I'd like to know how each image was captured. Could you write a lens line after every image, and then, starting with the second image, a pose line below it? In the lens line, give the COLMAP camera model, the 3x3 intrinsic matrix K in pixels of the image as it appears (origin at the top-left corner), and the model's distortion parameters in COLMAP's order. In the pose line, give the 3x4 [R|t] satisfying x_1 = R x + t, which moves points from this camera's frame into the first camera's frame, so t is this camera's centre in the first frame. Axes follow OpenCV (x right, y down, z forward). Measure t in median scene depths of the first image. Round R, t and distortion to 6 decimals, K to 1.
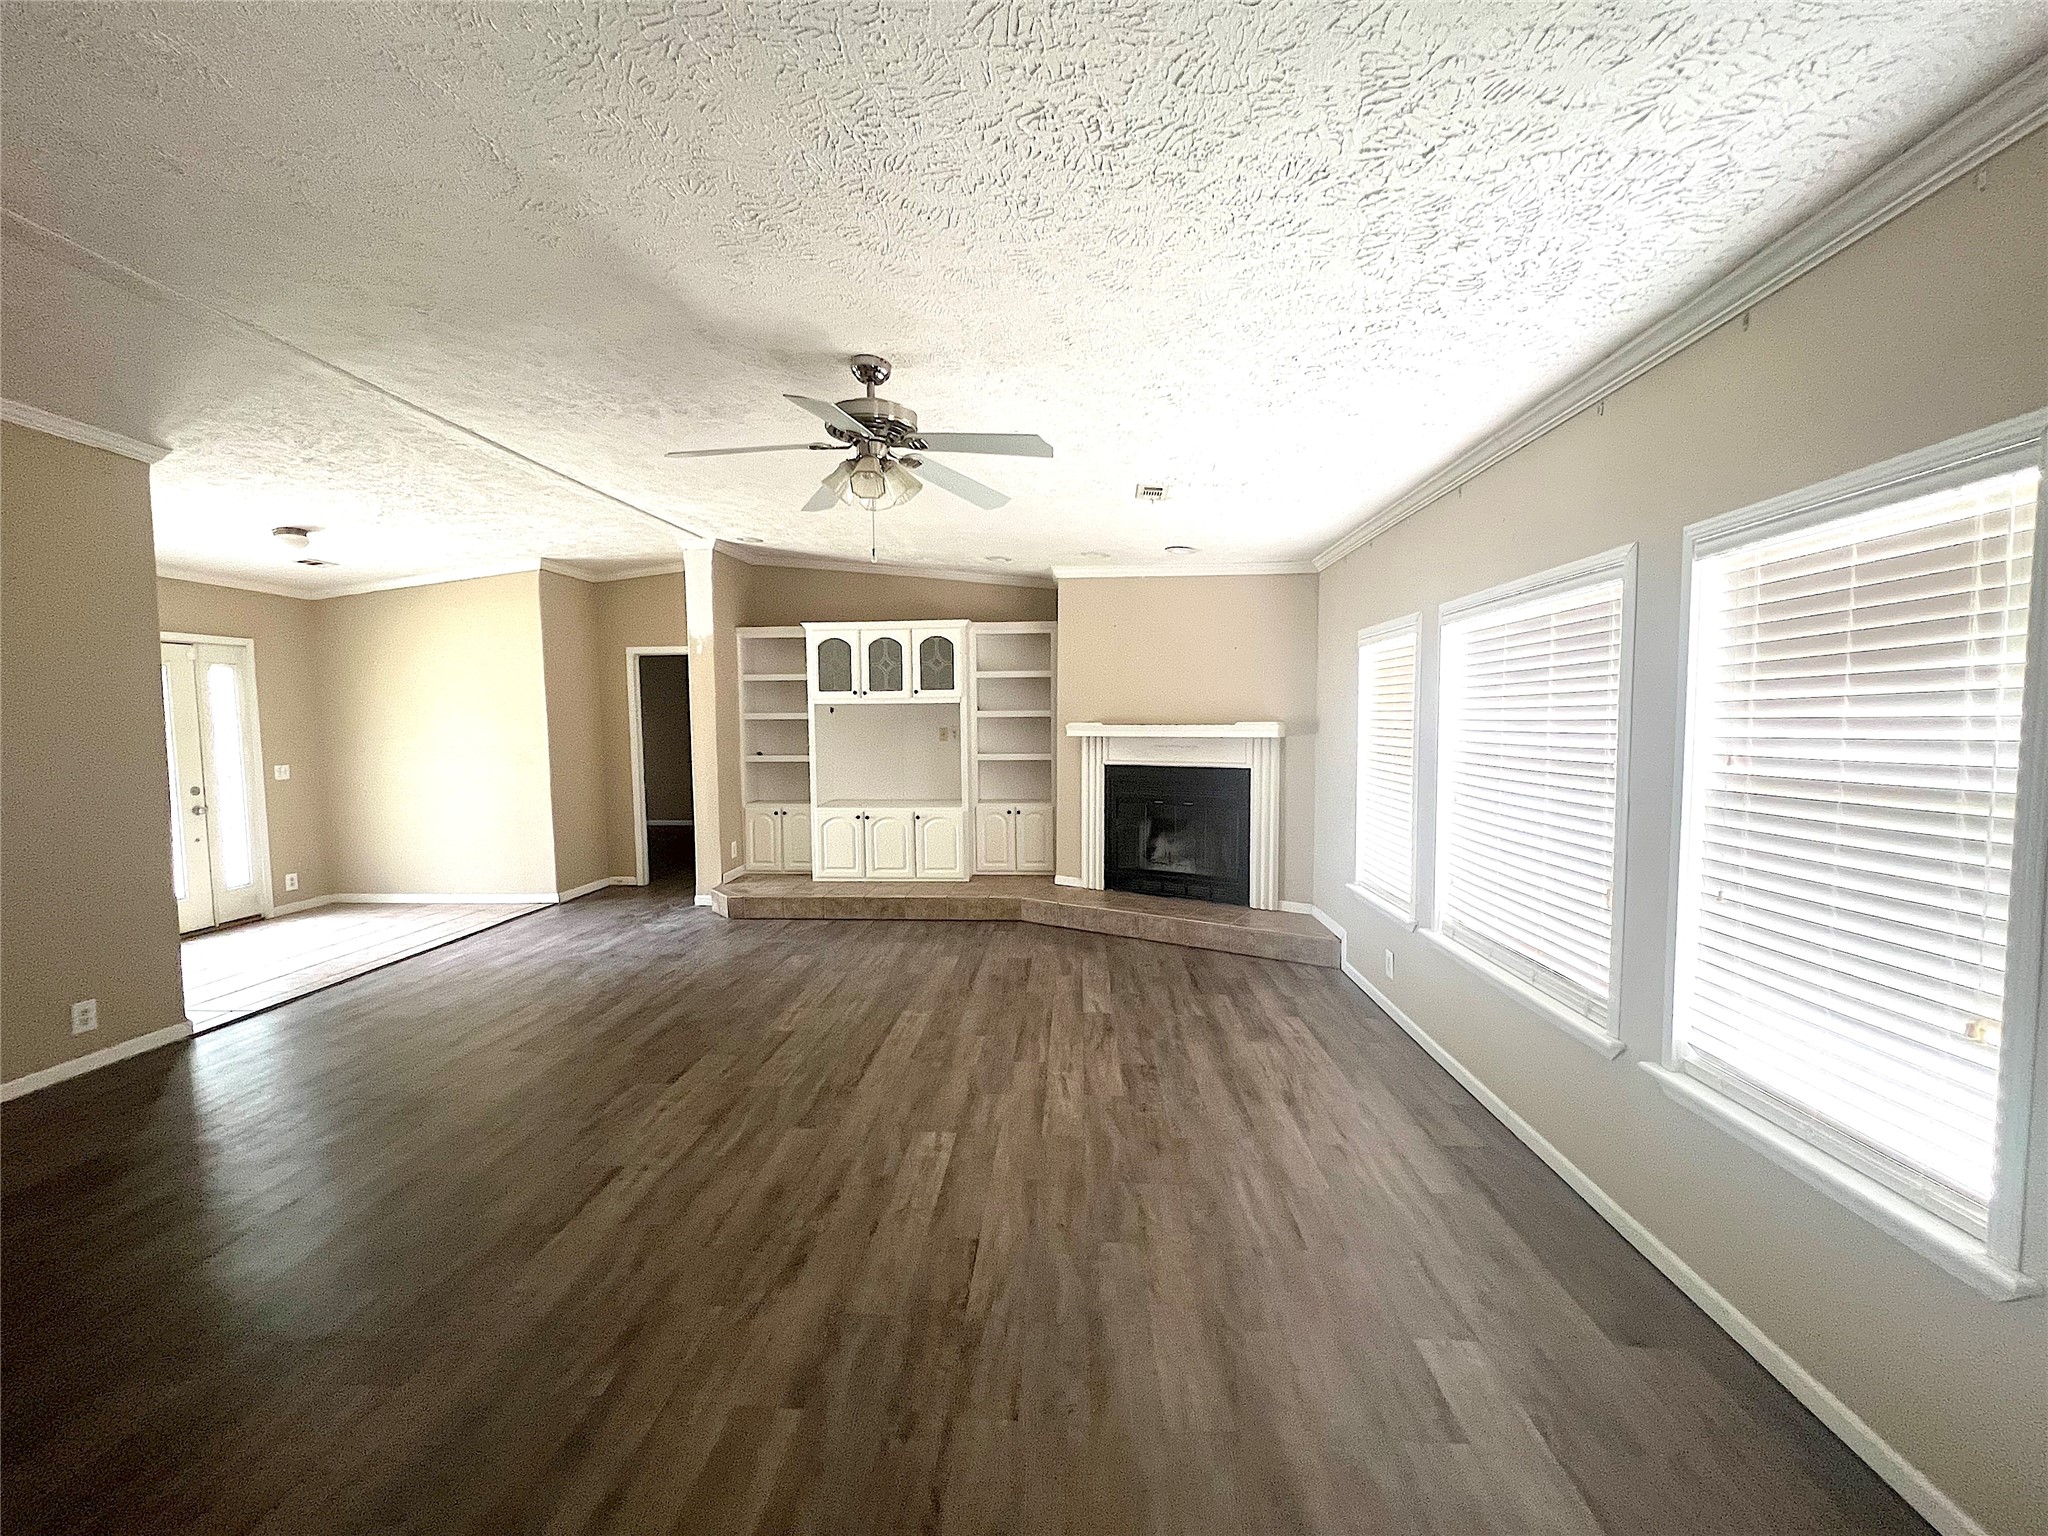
lens RADIAL K [[822.2, 0, 1012.7], [0, 822.2, 771.2], [0, 0, 1]] dist [-0.002579, 0.000418]
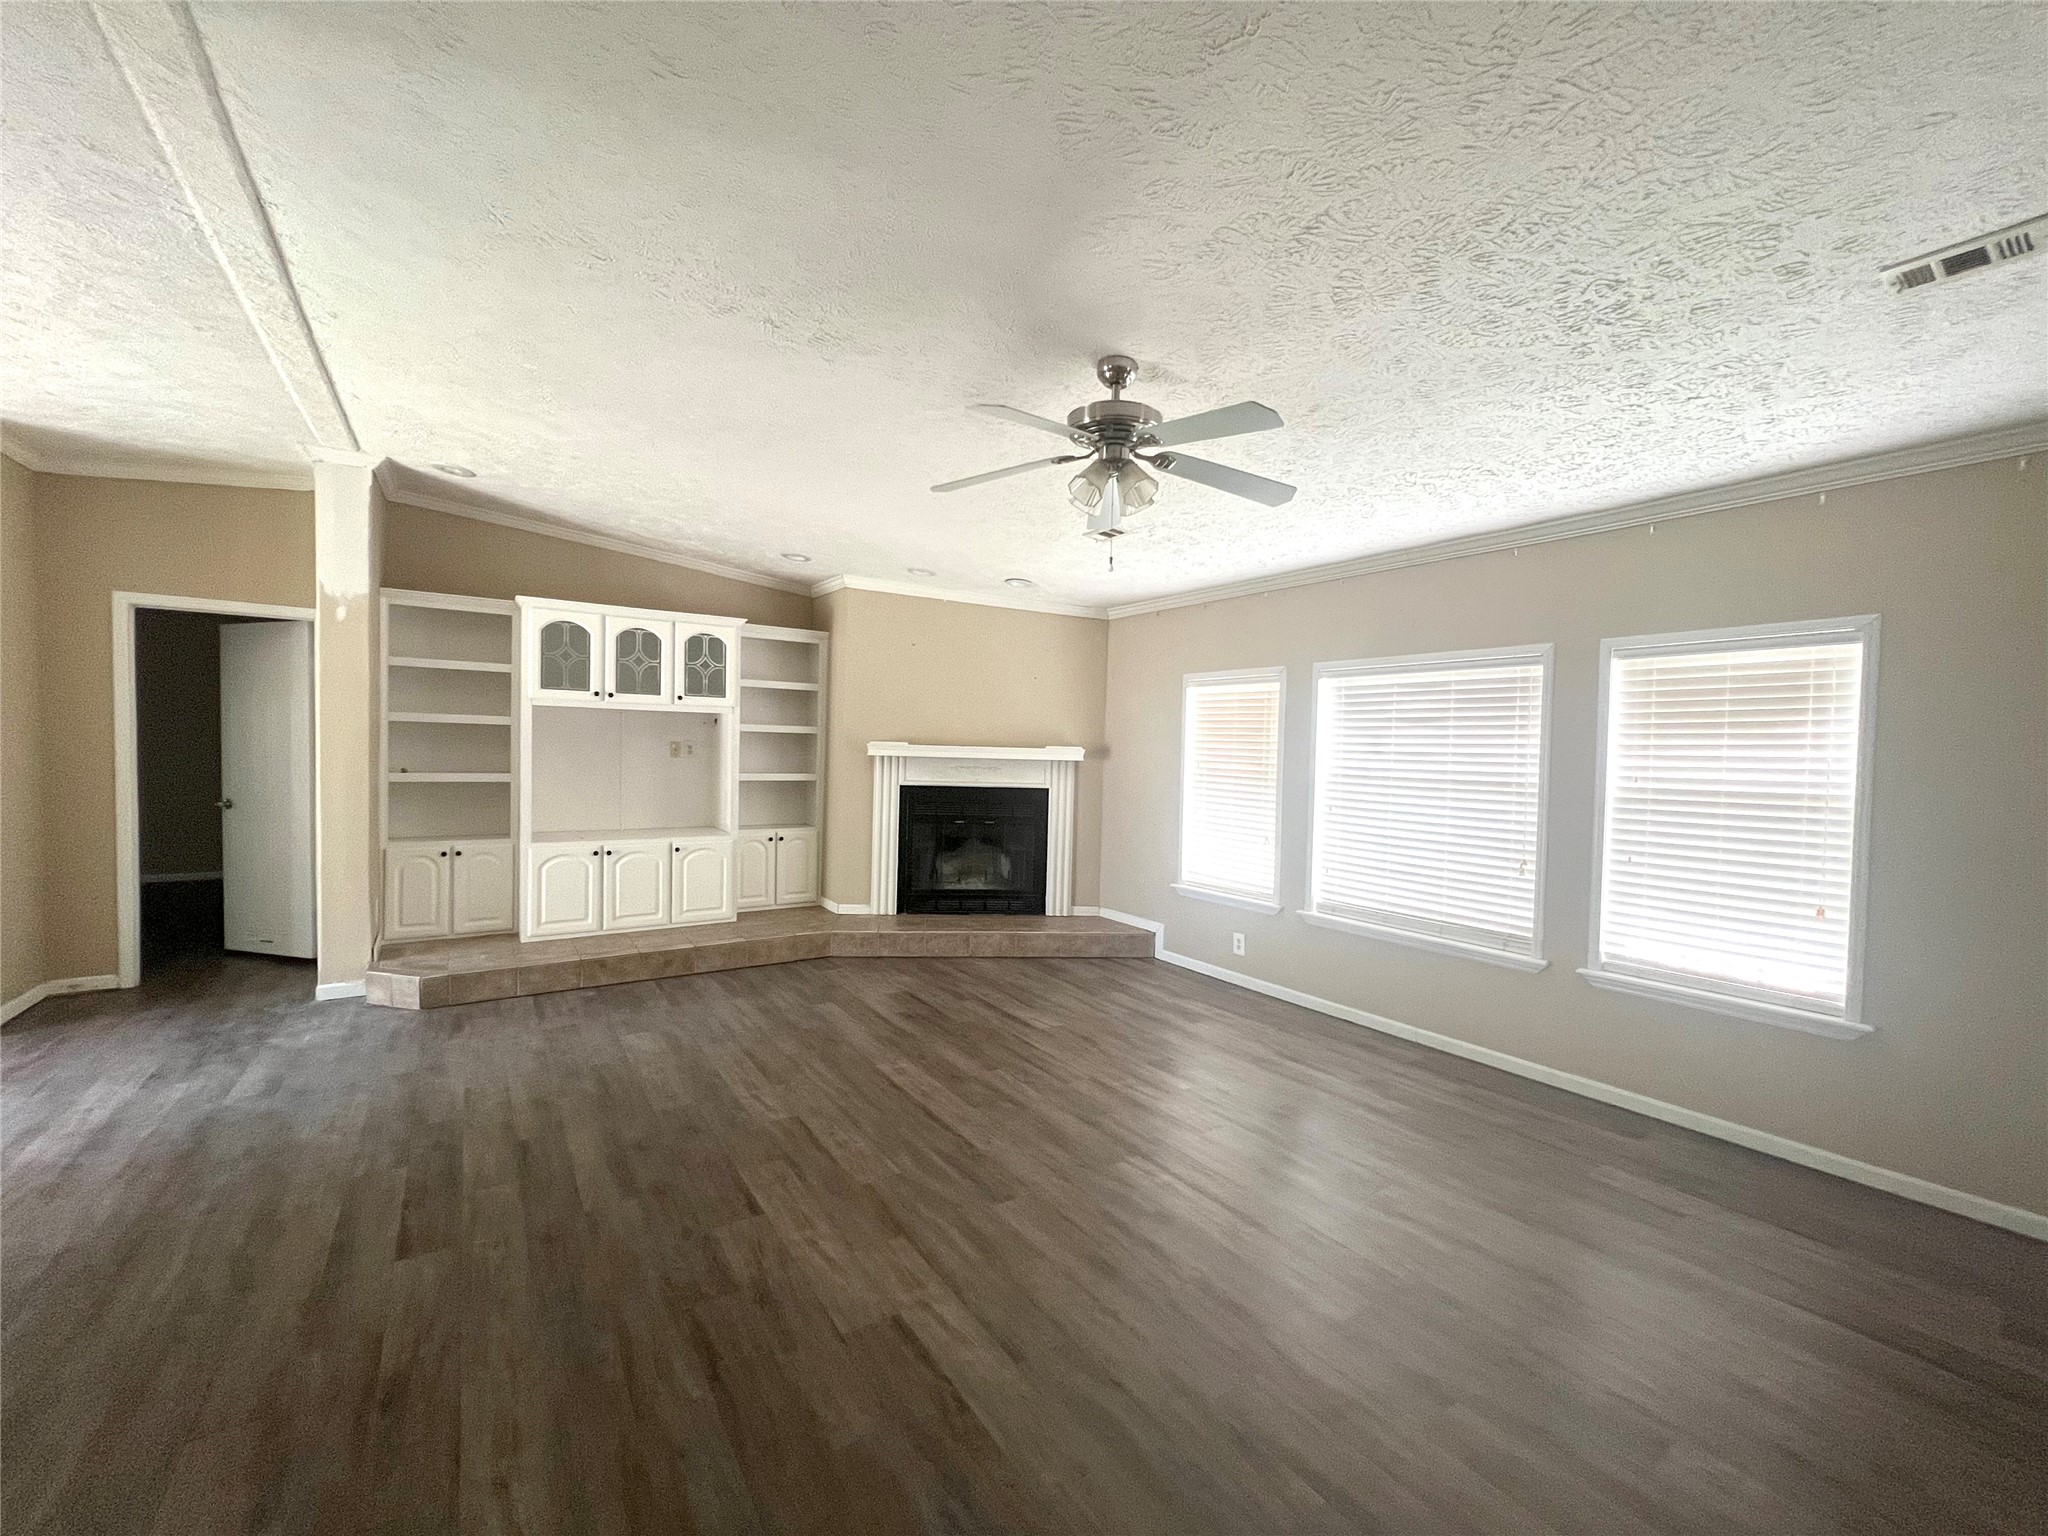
lens RADIAL K [[822.2, 0, 1015.8], [0, 822.2, 772.3], [0, 0, 1]] dist [-0.002579, 0.000418]
pose [[0.785335, 0.009602, 0.618997, -0.432808], [0.006831, 0.999684, -0.024174, 0.001112], [-0.619034, 0.023213, 0.785021, 0.165949]]
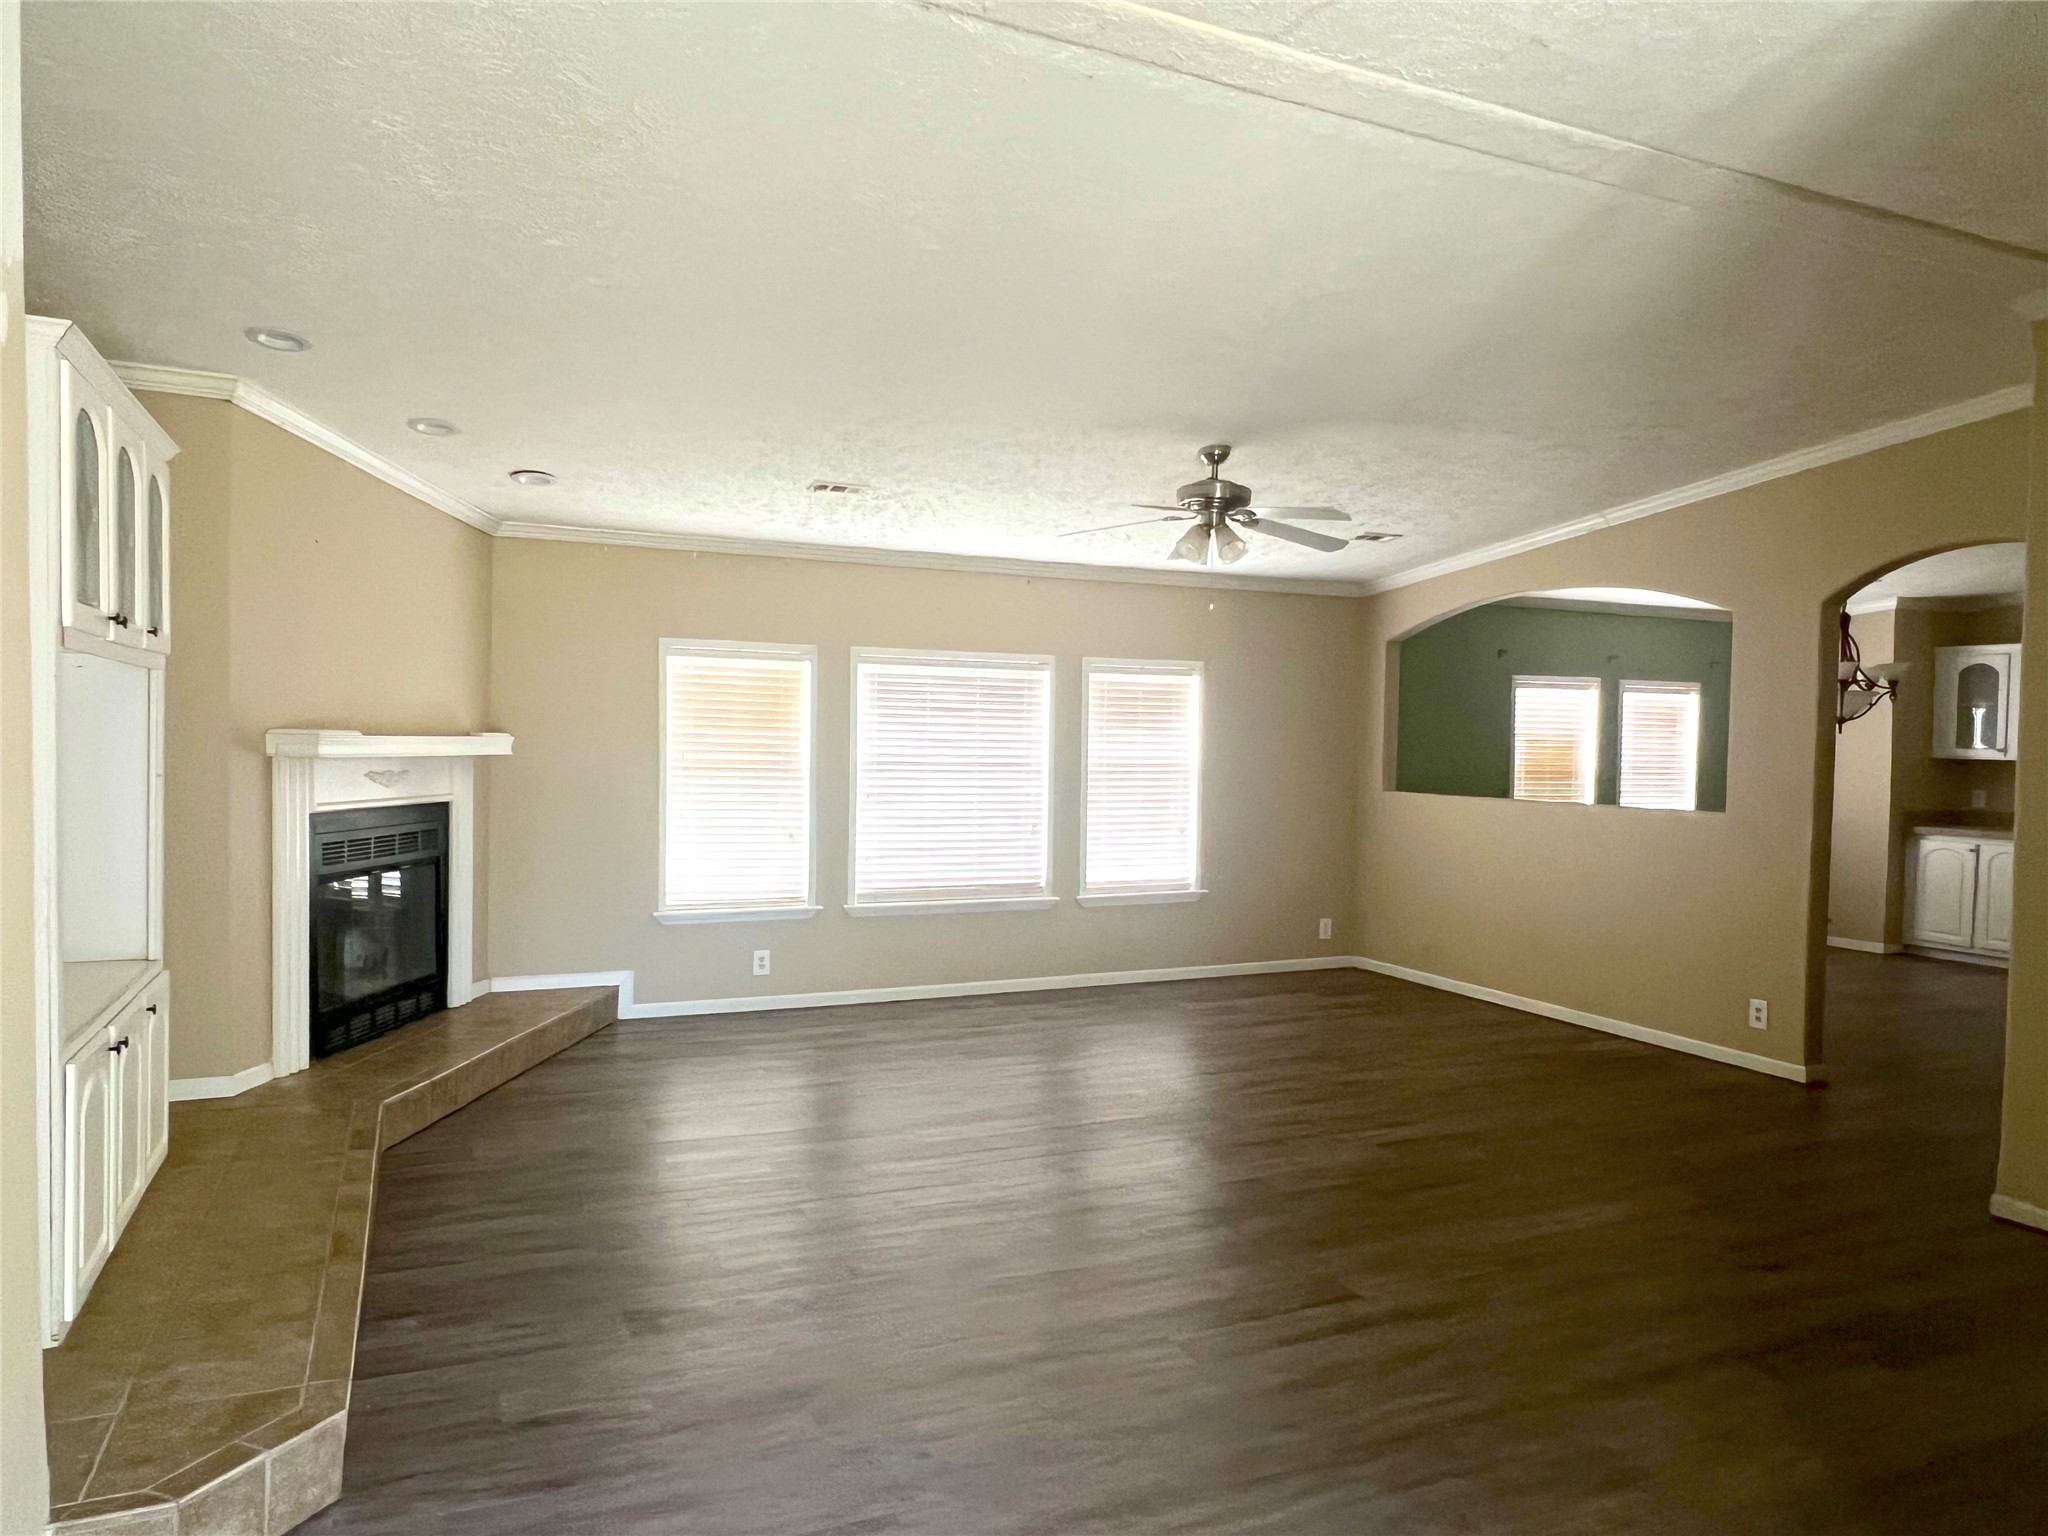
lens RADIAL K [[1350.2, 0, 1003.8], [0, 1350.2, 773.9], [0, 0, 1]] dist [-0.002305, -0.004772]
pose [[-0.479387, -0.026900, 0.877191, -0.914862], [0.040645, 0.997777, 0.052811, -0.068141], [-0.876662, 0.060970, -0.477228, 1.147115]]
